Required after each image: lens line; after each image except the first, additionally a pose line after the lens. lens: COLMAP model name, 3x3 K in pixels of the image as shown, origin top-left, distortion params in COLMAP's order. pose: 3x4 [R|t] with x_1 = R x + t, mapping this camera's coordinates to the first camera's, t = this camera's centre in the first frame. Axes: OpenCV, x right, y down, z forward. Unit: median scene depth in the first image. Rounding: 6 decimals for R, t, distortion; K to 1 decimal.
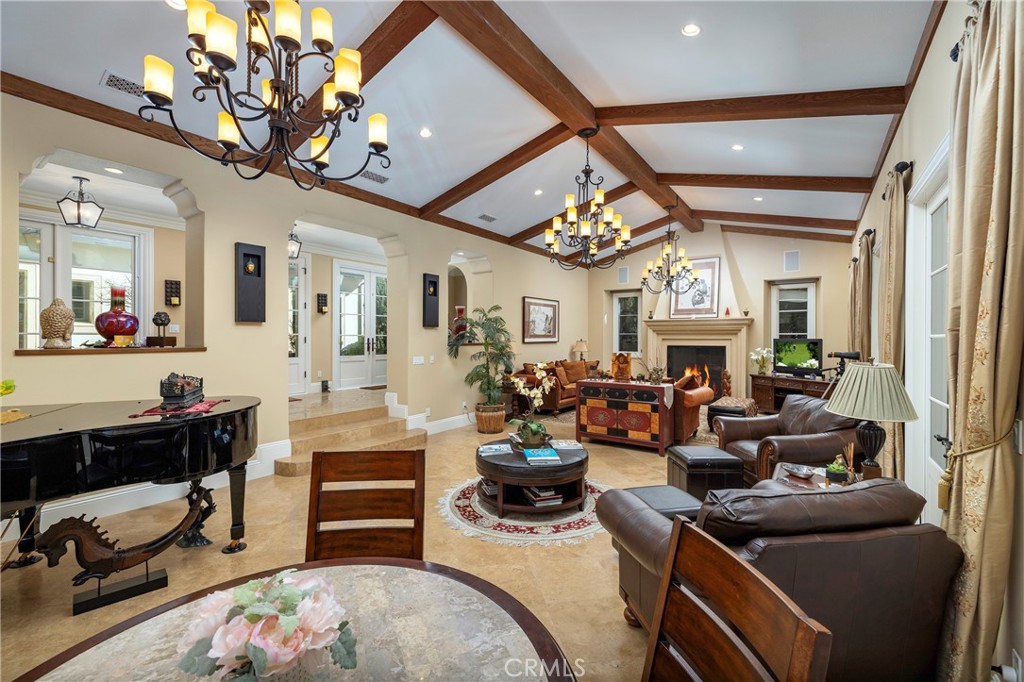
lens RADIAL K [[436.1, 0, 512.0], [0, 436.1, 341.0], [0, 0, 1]] dist [-0.000175, 0.000038]
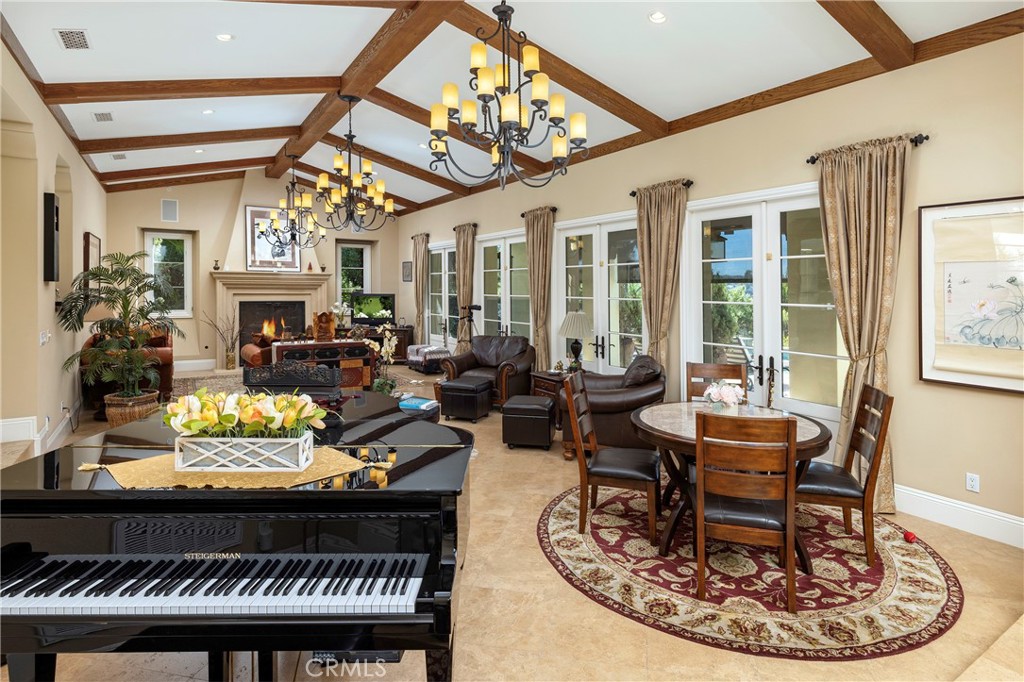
lens RADIAL K [[533.4, 0, 534.5], [0, 533.4, 286.9], [0, 0, 1]] dist [0.001458, -0.000234]
pose [[0.355020, 0.002486, 0.934855, -0.464563], [-0.000009, 0.999996, -0.002656, -0.017206], [-0.934859, 0.000934, 0.355019, 0.085204]]
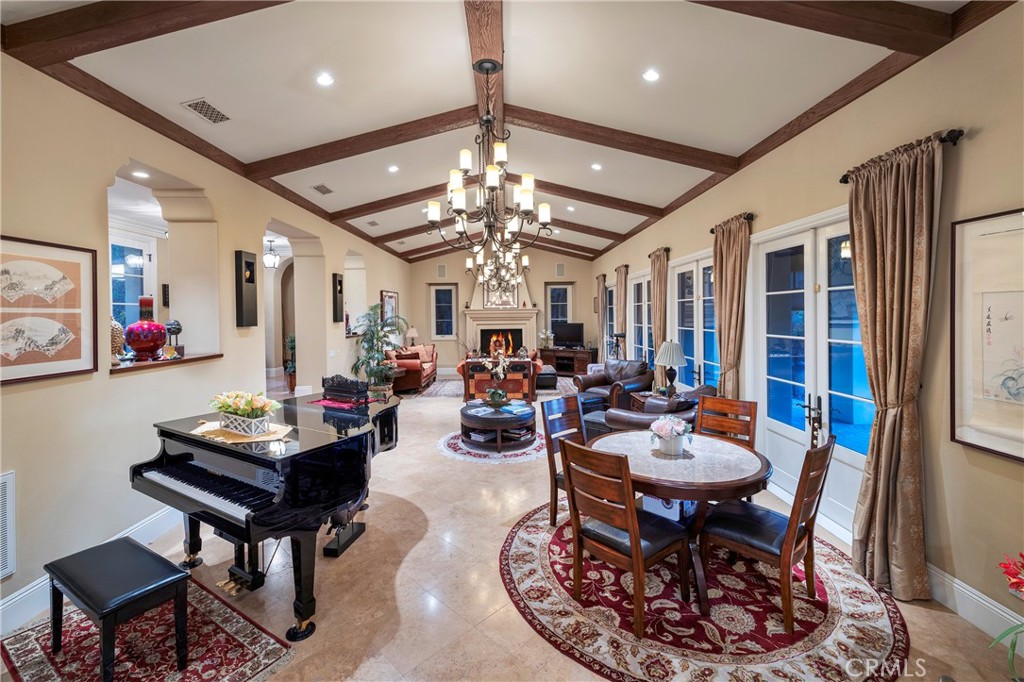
lens RADIAL K [[438.0, 0, 520.4], [0, 438.0, 322.1], [0, 0, 1]] dist [-0.001338, 0.000032]
pose [[0.803256, -0.022085, 0.595224, -0.342828], [0.017610, 0.999756, 0.013330, -0.027999], [-0.595373, -0.000226, 0.803449, -0.108864]]
